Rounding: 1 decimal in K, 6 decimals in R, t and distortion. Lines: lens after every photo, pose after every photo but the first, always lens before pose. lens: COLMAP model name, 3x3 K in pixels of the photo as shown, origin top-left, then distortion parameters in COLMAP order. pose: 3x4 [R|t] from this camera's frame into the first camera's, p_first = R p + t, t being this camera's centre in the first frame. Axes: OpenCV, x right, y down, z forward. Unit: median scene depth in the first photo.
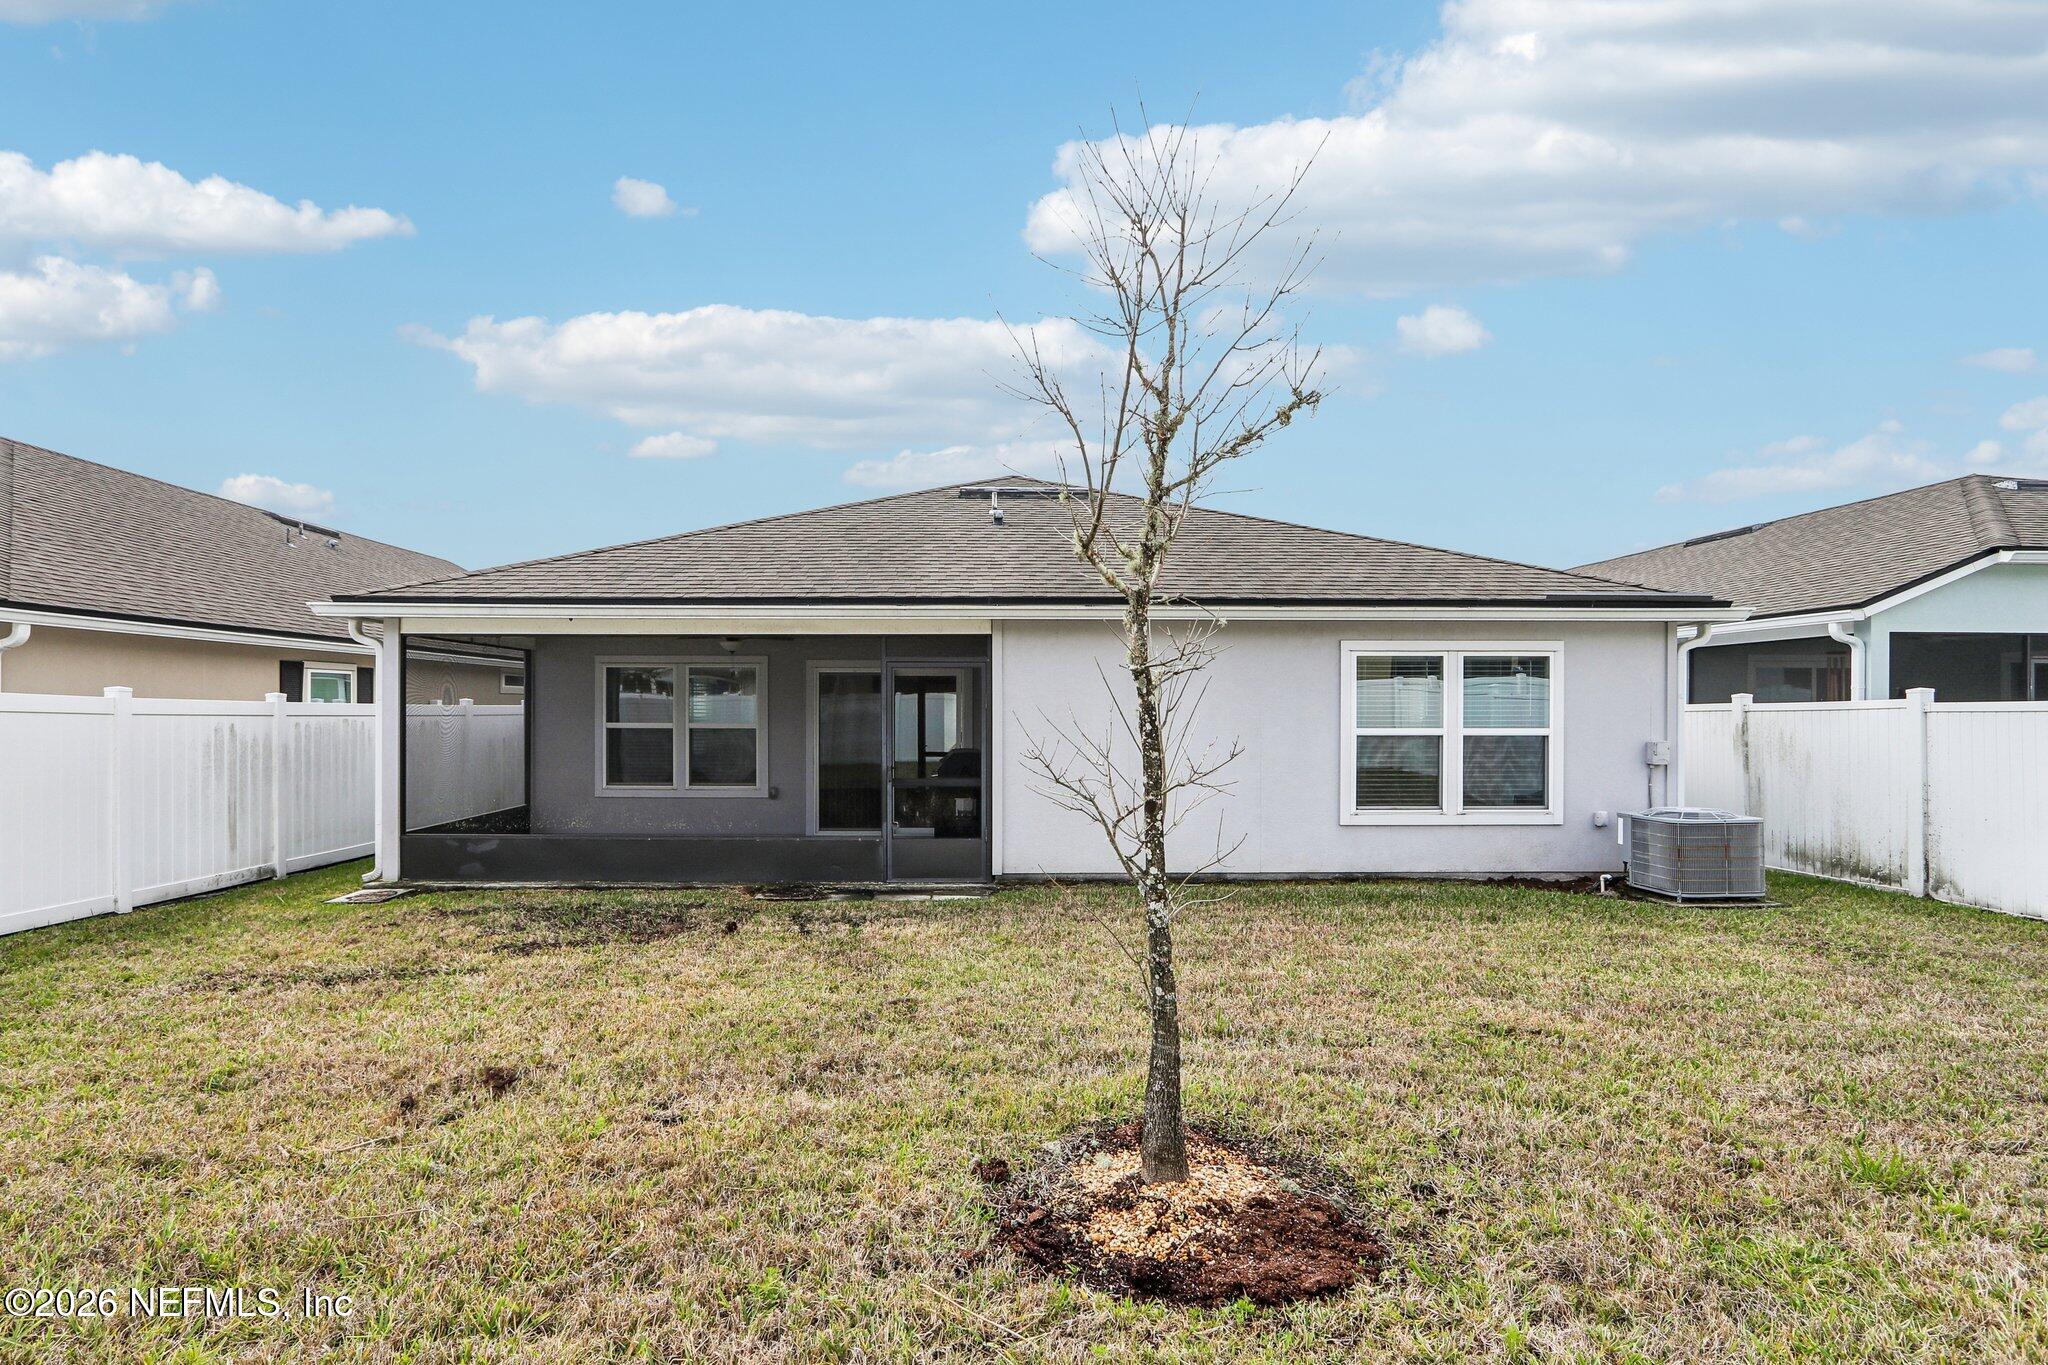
lens RADIAL K [[958.6, 0, 984.2], [0, 958.6, 699.1], [0, 0, 1]] dist [-0.004776, -0.000236]
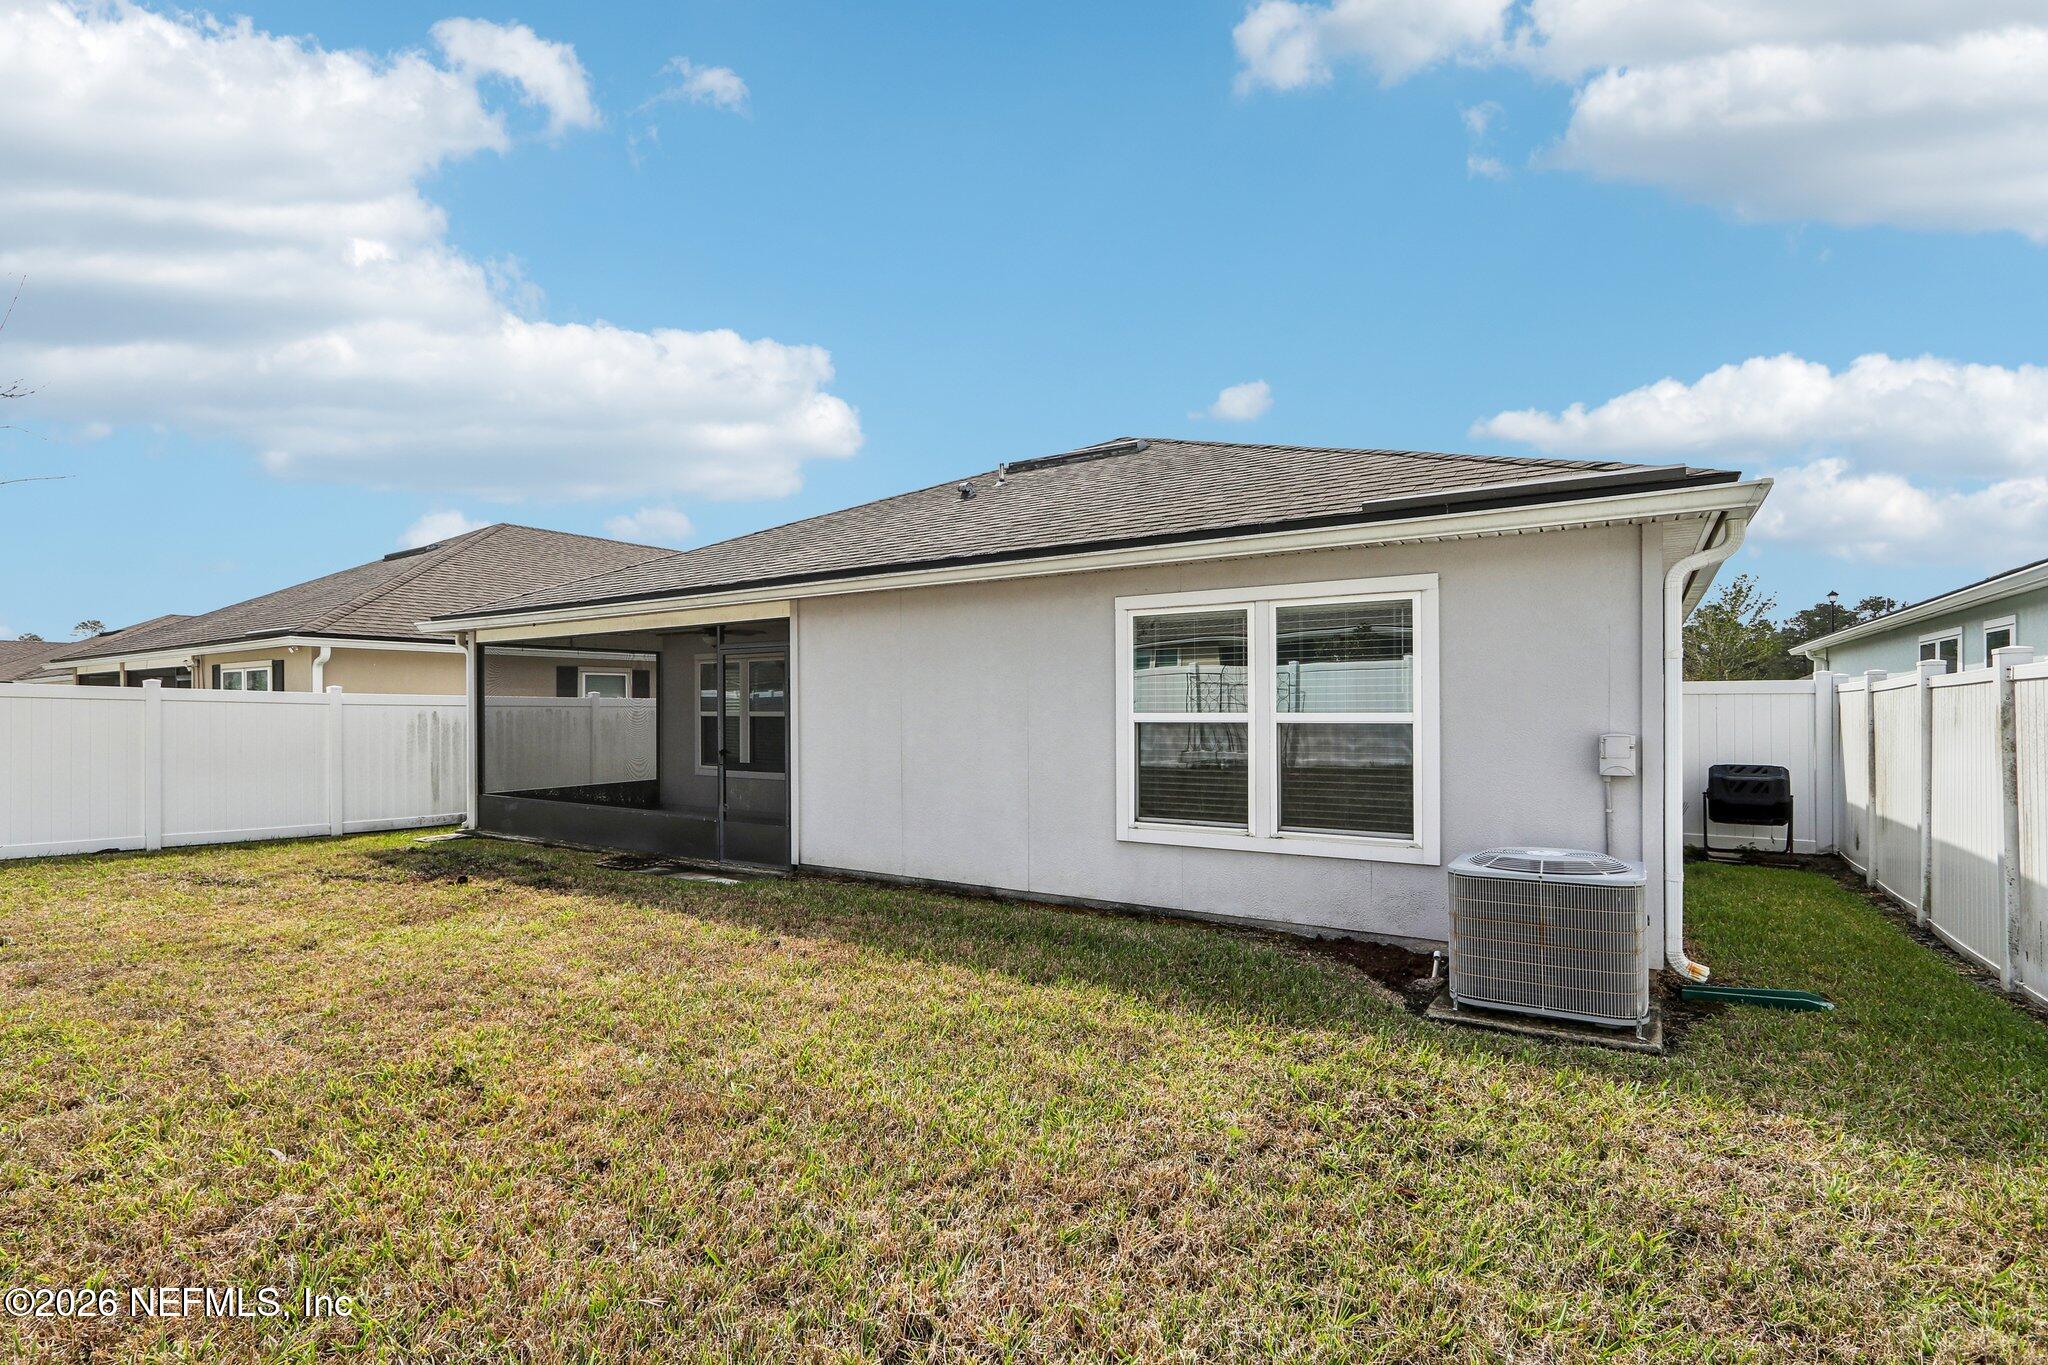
lens RADIAL K [[958.6, 0, 984.2], [0, 958.6, 699.1], [0, 0, 1]] dist [-0.004776, -0.000236]
pose [[0.821132, -0.009837, -0.570653, 0.720135], [0.012753, 0.999918, 0.001114, 0.017218], [0.570595, -0.008193, 0.821190, 0.315228]]
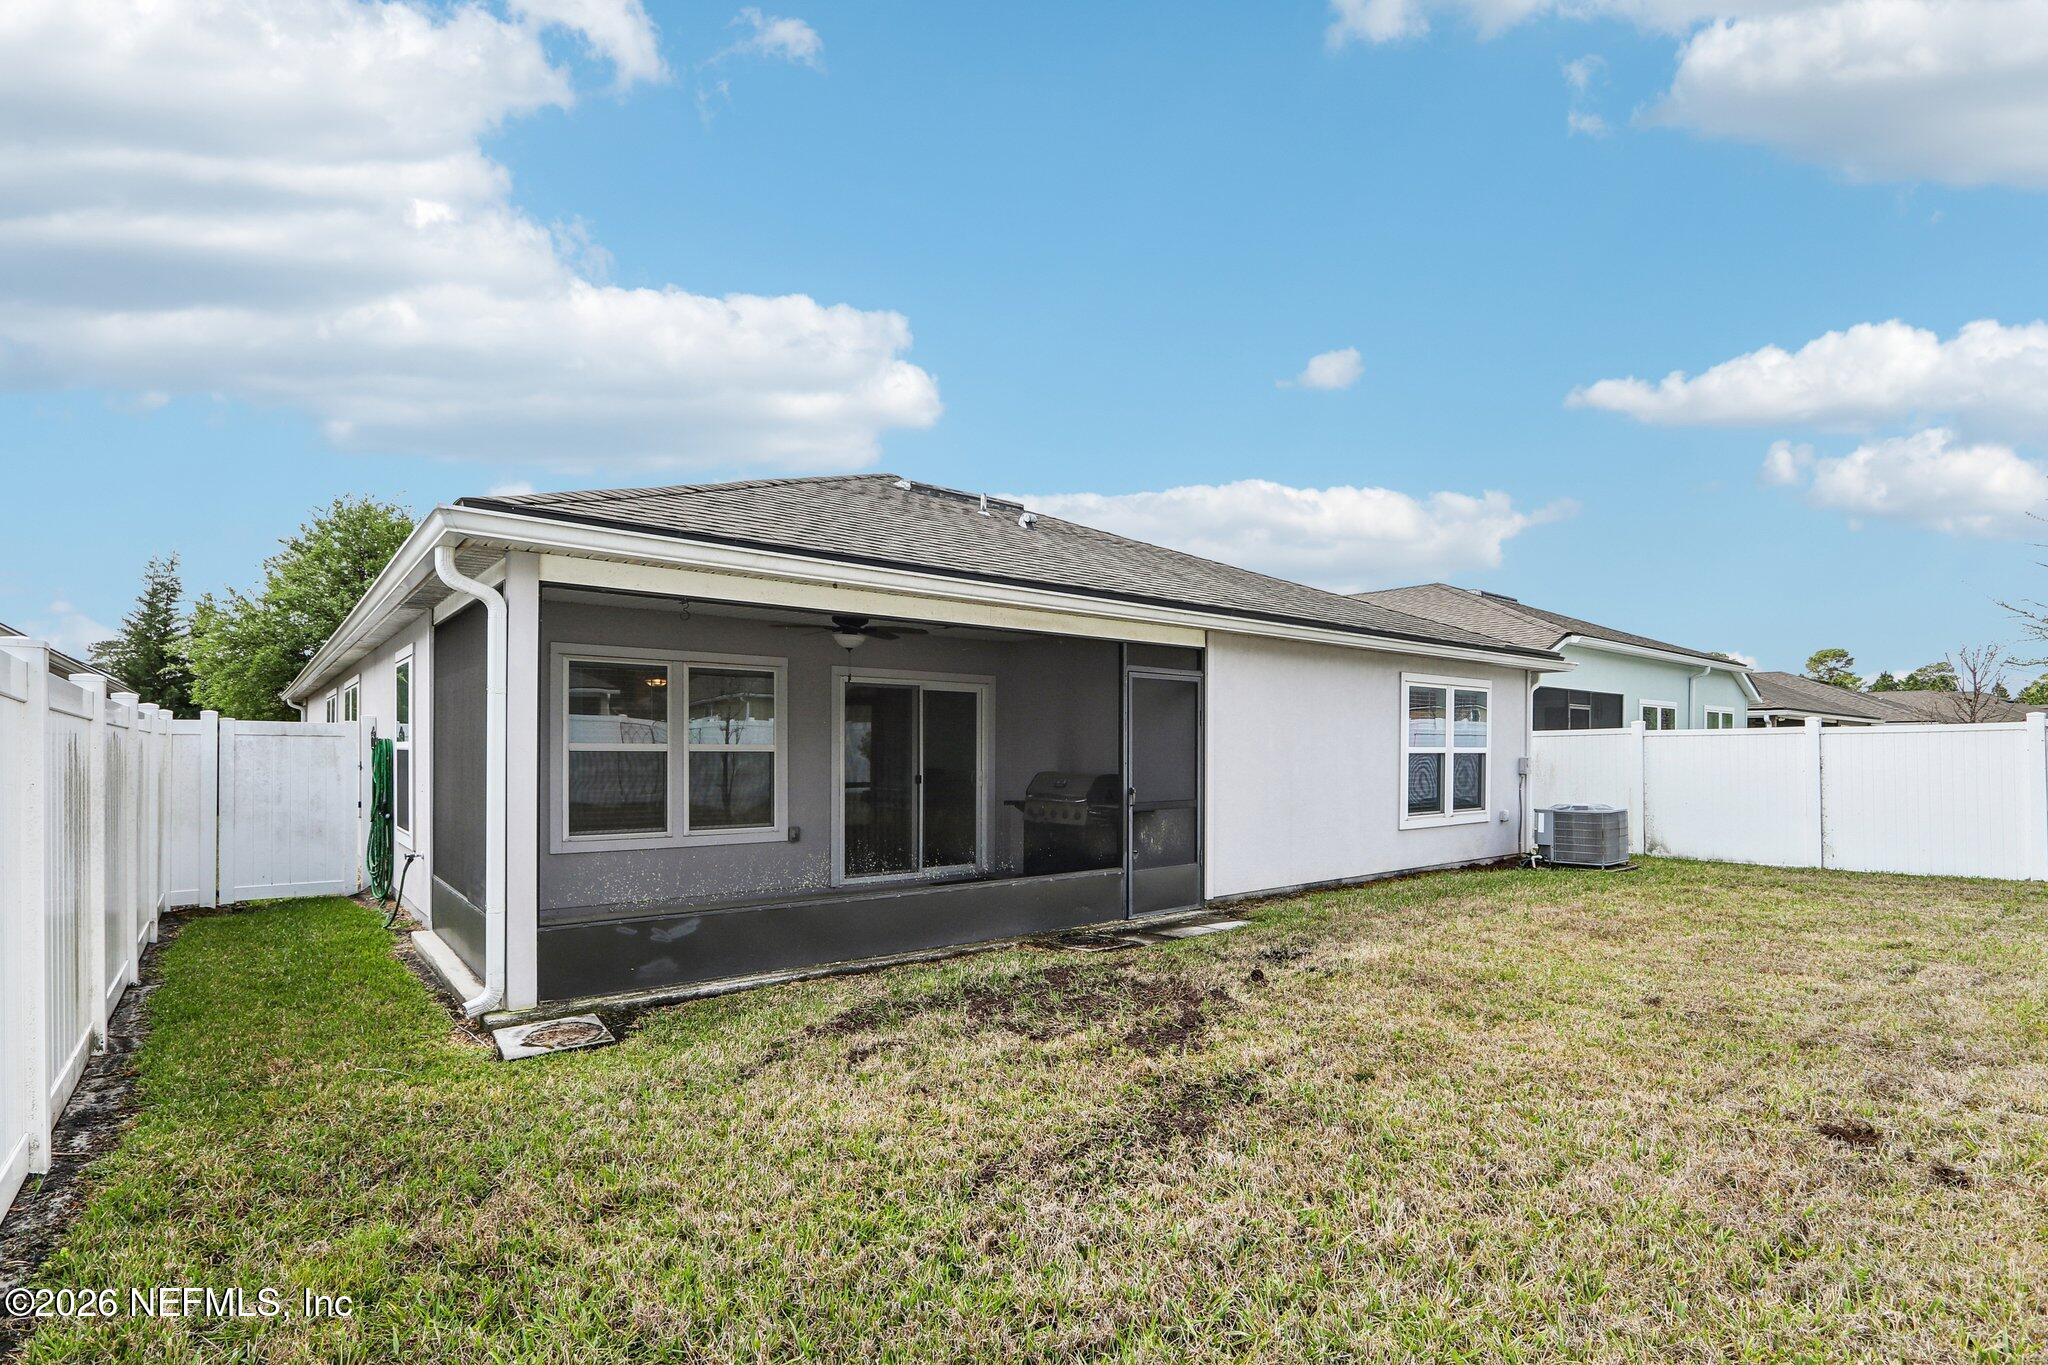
lens RADIAL K [[958.6, 0, 984.2], [0, 958.6, 699.1], [0, 0, 1]] dist [-0.004776, -0.000236]
pose [[0.796792, 0.033101, 0.603347, -0.745834], [-0.006976, 0.998936, -0.045591, 0.029320], [-0.604214, 0.032117, 0.796175, 0.372480]]
